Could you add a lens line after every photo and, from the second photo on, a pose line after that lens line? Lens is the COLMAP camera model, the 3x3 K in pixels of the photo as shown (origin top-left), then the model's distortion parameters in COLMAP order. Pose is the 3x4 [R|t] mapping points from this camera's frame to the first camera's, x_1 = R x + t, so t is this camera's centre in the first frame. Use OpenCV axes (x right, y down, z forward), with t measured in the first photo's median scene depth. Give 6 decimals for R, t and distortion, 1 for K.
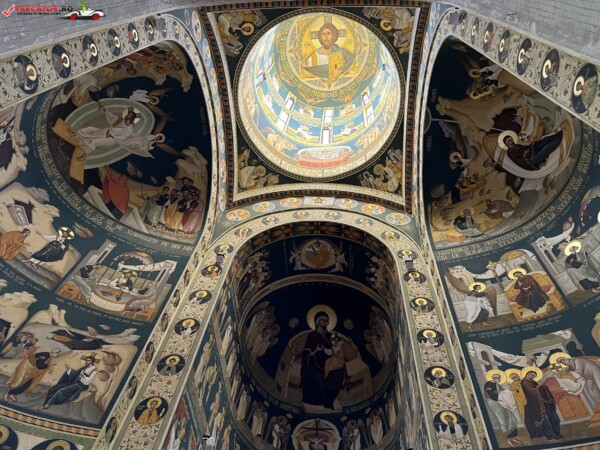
lens RADIAL K [[453.7, 0, 295.7], [0, 453.7, 225.3], [0, 0, 1]] dist [0.047076, -0.048706]
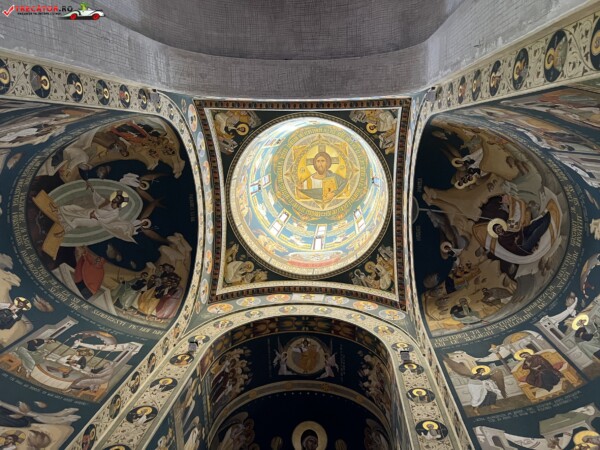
lens RADIAL K [[451.9, 0, 304.7], [0, 451.9, 225.5], [0, 0, 1]] dist [0.049620, -0.055618]
pose [[0.999540, 0.026294, 0.015139, 0.033551], [-0.019974, 0.945836, -0.324029, 0.139595], [-0.022839, 0.323577, 0.945926, 0.078095]]
